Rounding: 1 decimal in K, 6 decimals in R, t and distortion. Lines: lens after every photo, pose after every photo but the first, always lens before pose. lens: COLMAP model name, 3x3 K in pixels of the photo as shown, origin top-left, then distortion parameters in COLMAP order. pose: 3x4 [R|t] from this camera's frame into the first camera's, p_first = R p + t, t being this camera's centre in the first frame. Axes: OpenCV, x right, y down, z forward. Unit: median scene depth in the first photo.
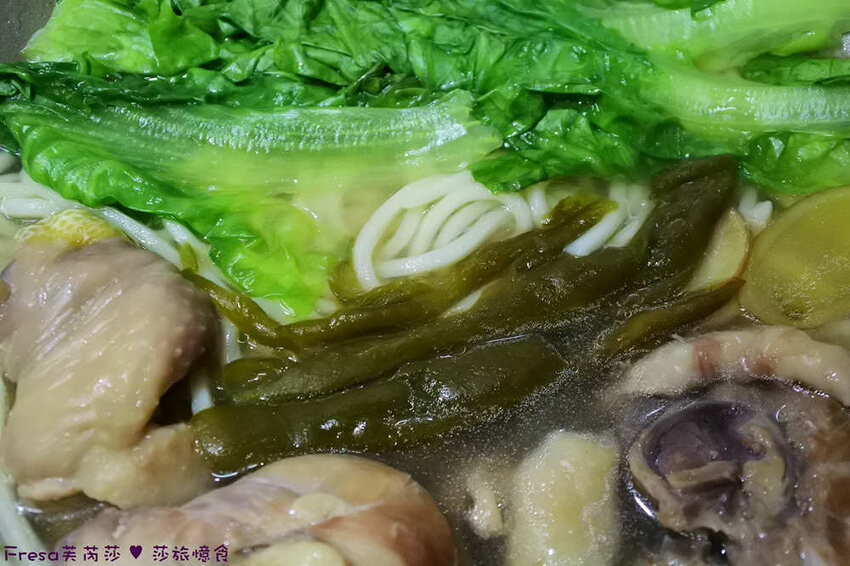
lens RADIAL K [[987.6, 0, 423.2], [0, 987.6, 281.4], [0, 0, 1]] dist [0.101445, 0.000000]
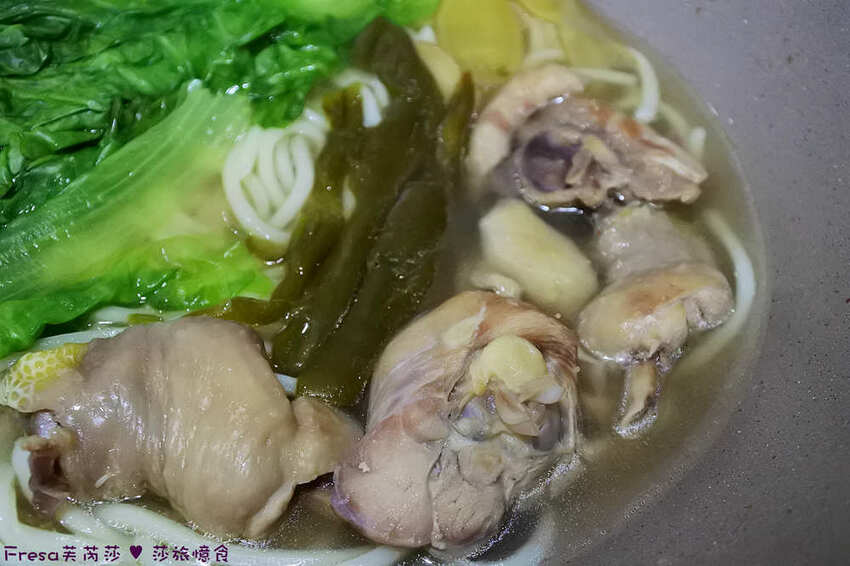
lens RADIAL K [[987.6, 0, 426.7], [0, 987.6, 285.6], [0, 0, 1]] dist [0.101445, 0.000000]
pose [[0.595122, -0.610765, 0.522298, -0.551247], [0.637731, 0.754395, 0.155524, -0.025358], [-0.489007, 0.240529, 0.838461, -0.009667]]
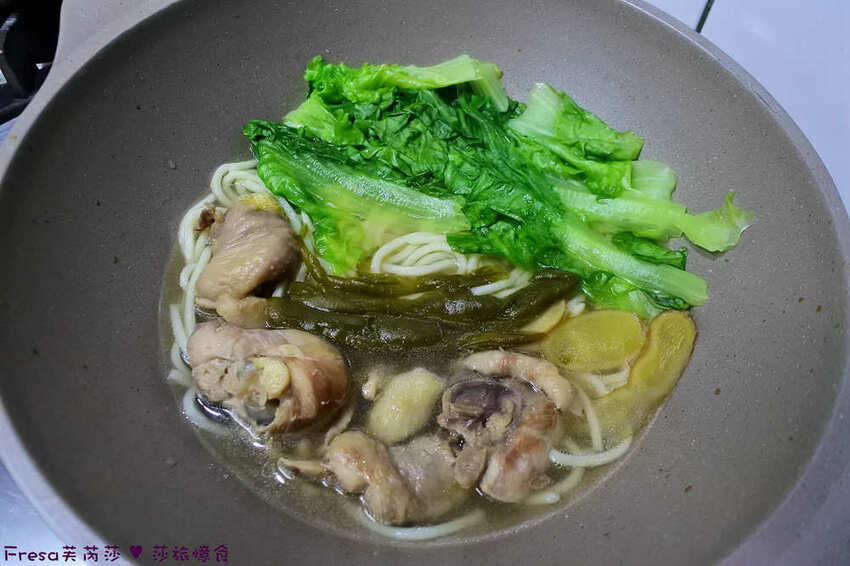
lens RADIAL K [[657.7, 0, 424.9], [0, 657.7, 284.8], [0, 0, 1]] dist [-0.125721, -0.001805]
pose [[0.909179, 0.348393, -0.228071, 0.347318], [-0.346869, 0.936680, 0.048085, -0.069611], [0.230382, 0.035393, 0.972456, -0.292780]]
